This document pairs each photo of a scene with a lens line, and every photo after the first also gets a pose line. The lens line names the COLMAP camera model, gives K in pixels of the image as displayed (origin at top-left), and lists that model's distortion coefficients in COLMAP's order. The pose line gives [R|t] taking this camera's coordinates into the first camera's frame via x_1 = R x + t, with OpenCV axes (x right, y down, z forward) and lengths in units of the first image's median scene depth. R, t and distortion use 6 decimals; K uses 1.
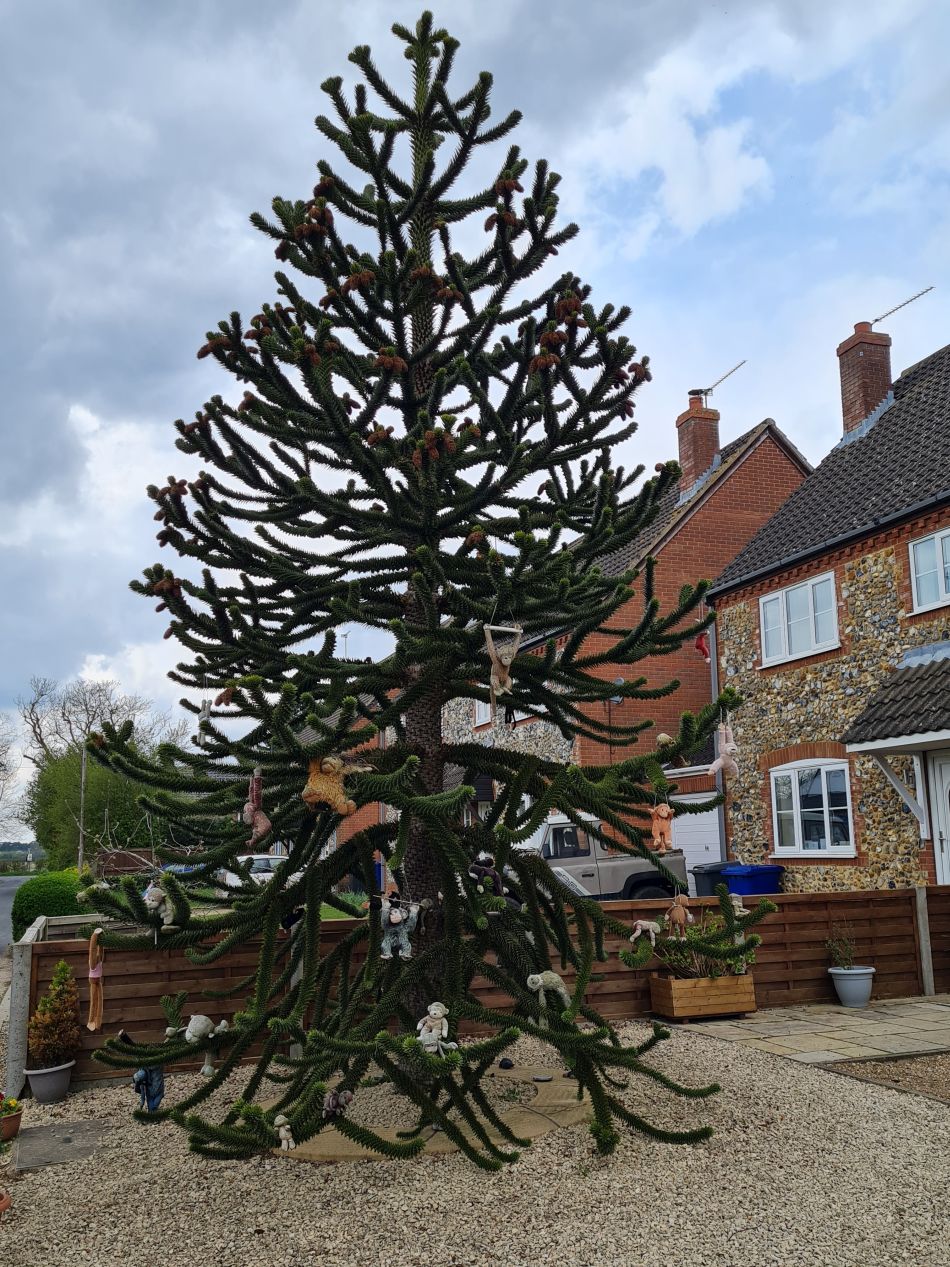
lens RADIAL K [[1119.7, 0, 487.0], [0, 1119.7, 686.0], [0, 0, 1]] dist [0.046016, 0.010640]
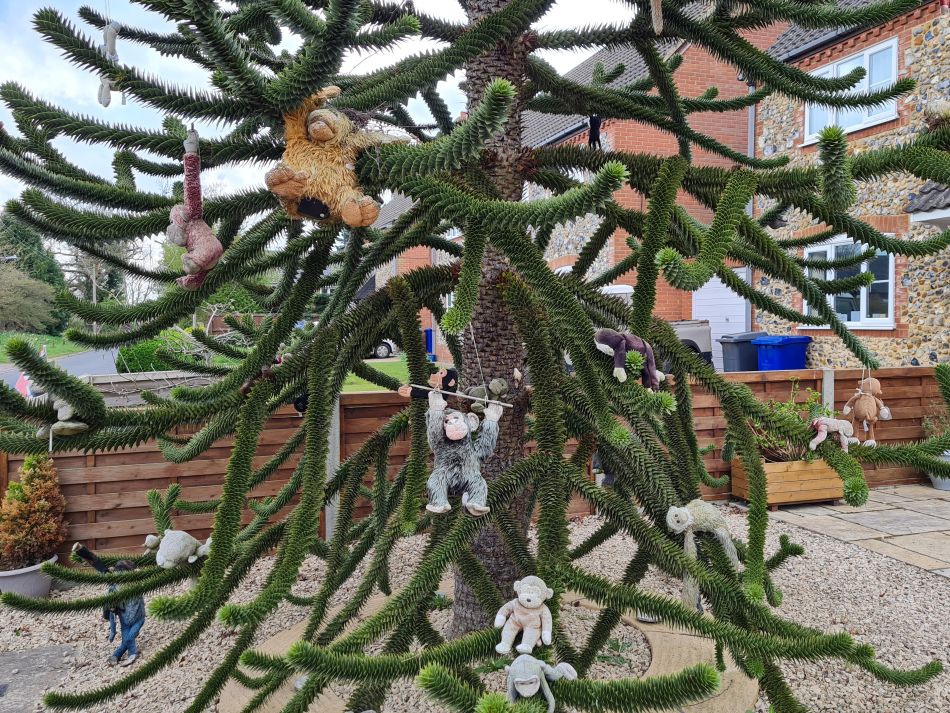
lens RADIAL K [[839.6, 0, 474.5], [0, 839.6, 357.5], [0, 0, 1]] dist [0.046016, 0.010640]
pose [[0.998871, 0.018285, -0.043854, -0.032259], [-0.009726, 0.982123, 0.187989, 0.058353], [0.046507, -0.187350, 0.981192, 0.357683]]
